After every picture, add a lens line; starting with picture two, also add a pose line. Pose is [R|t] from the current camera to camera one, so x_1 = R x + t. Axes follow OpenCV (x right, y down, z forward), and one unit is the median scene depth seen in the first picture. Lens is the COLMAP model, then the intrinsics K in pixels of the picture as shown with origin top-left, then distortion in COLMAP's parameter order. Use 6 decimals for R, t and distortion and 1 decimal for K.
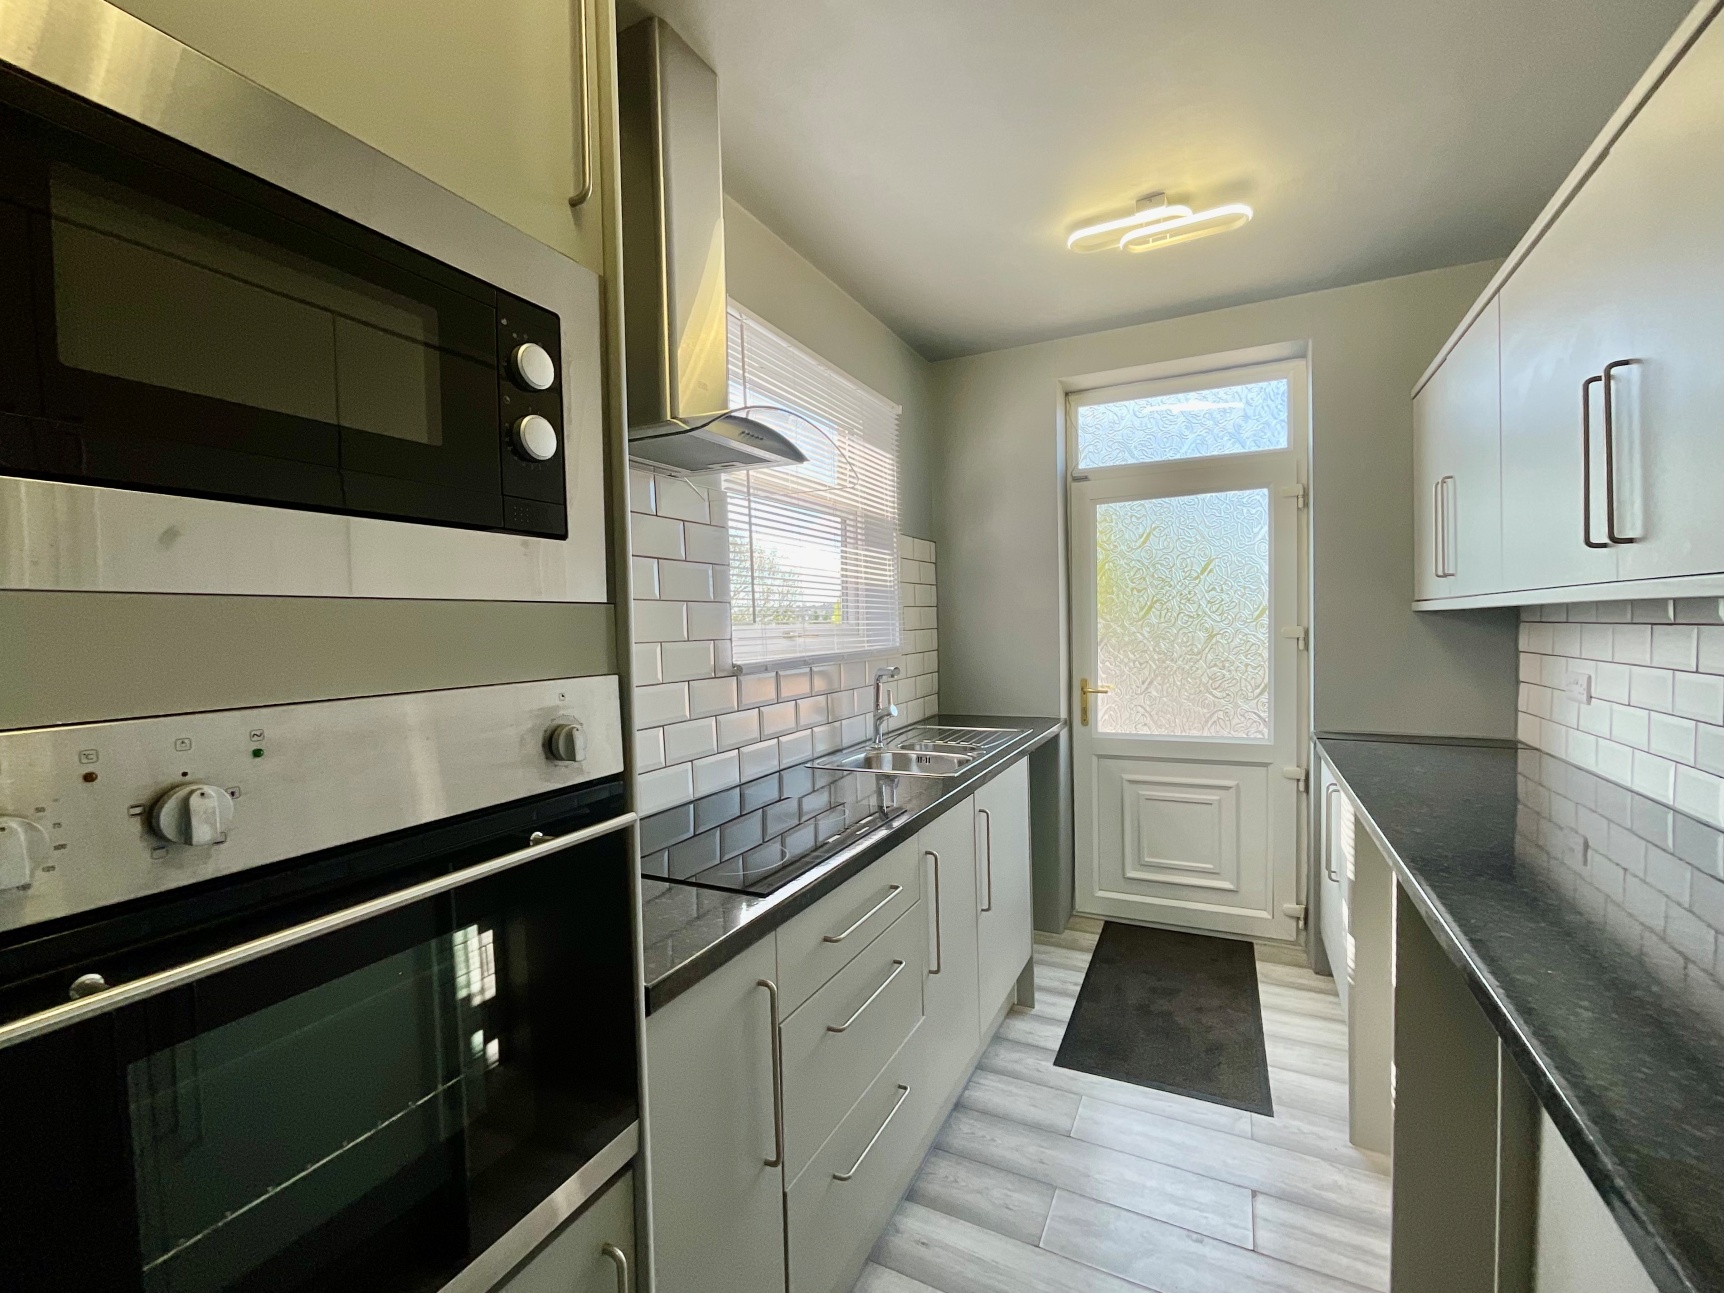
lens RADIAL K [[725.7, 0, 853.4], [0, 725.7, 647.2], [0, 0, 1]] dist [-0.004391, 0.002360]
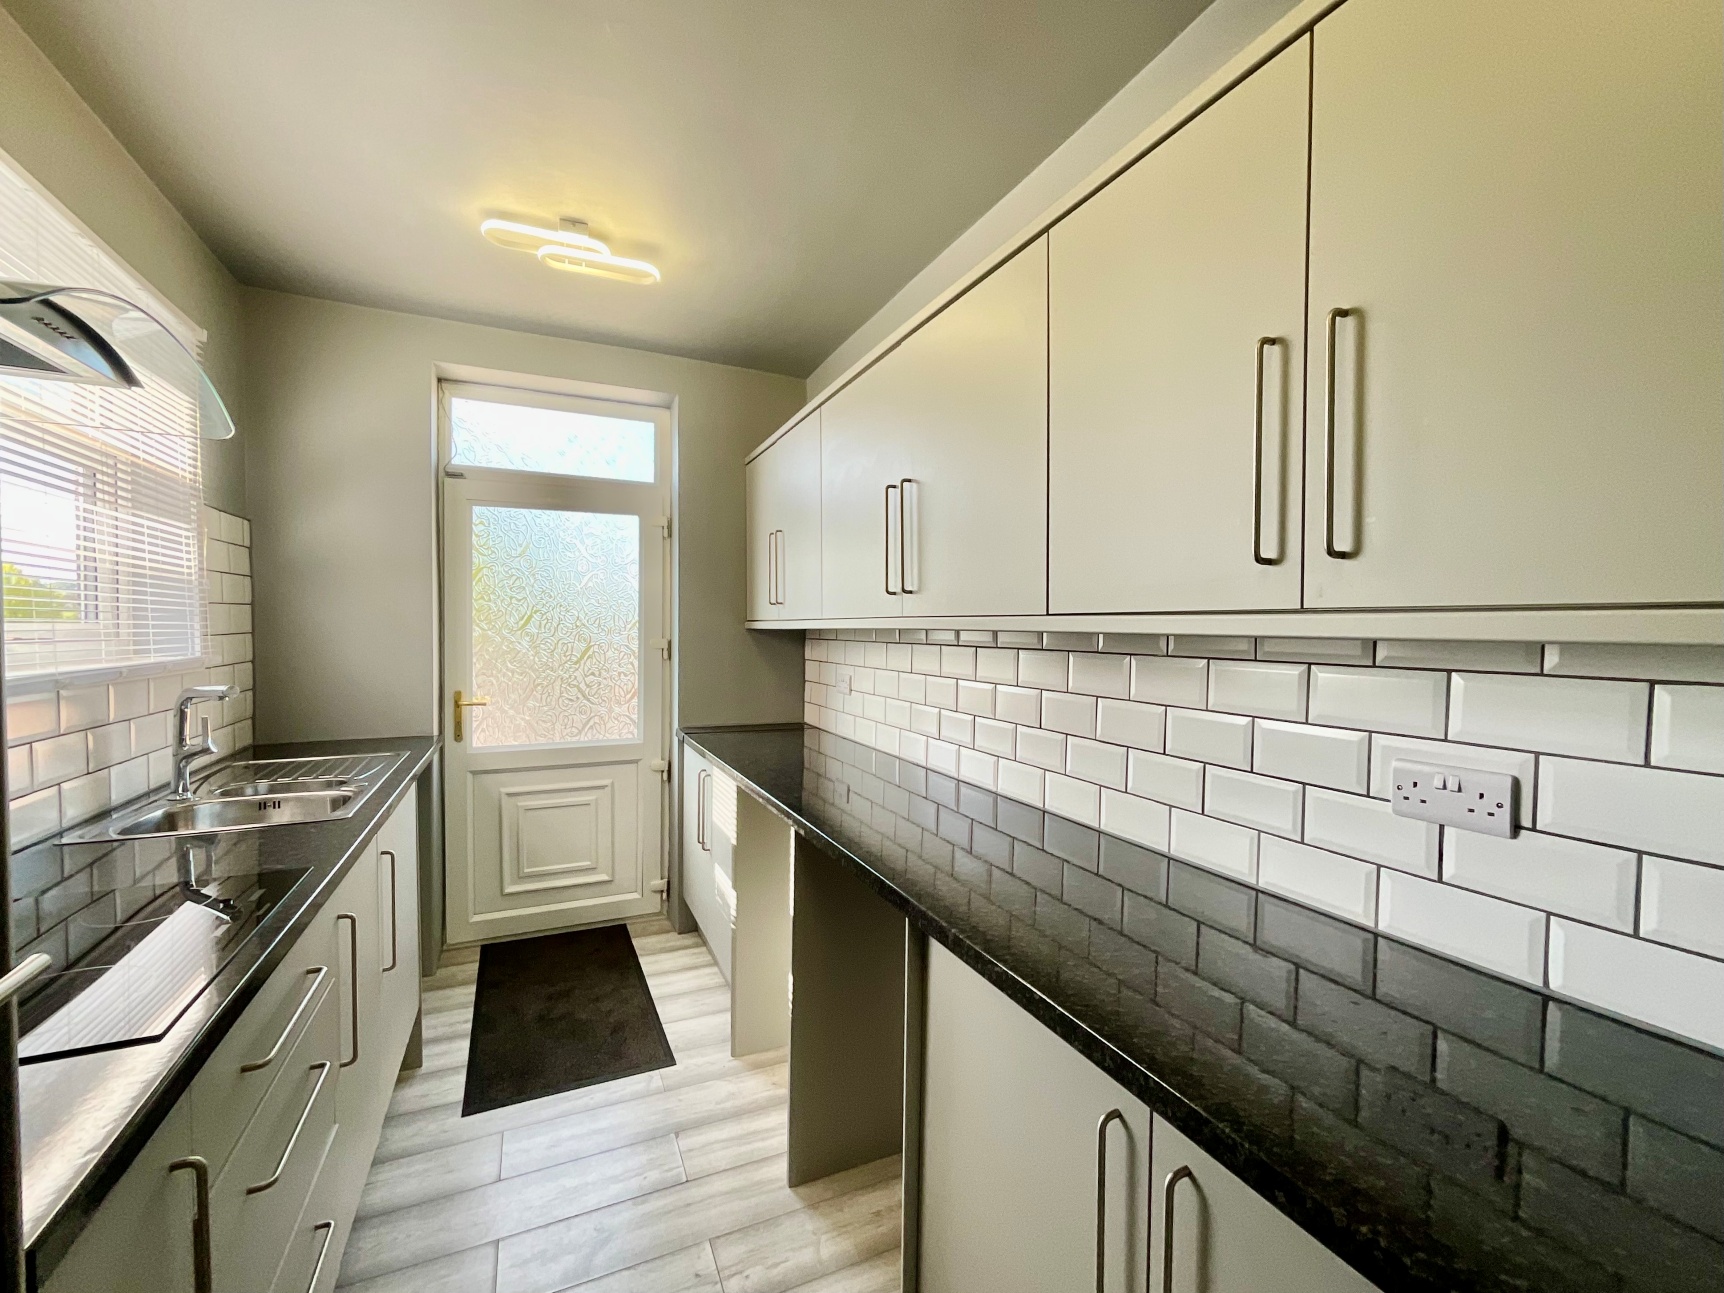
lens RADIAL K [[725.7, 0, 843.7], [0, 725.7, 648.7], [0, 0, 1]] dist [-0.004391, 0.002360]
pose [[0.638211, 0.004735, 0.769847, -0.104881], [0.001326, 0.999973, -0.007249, -0.004584], [-0.769860, 0.005647, 0.638187, 0.038643]]
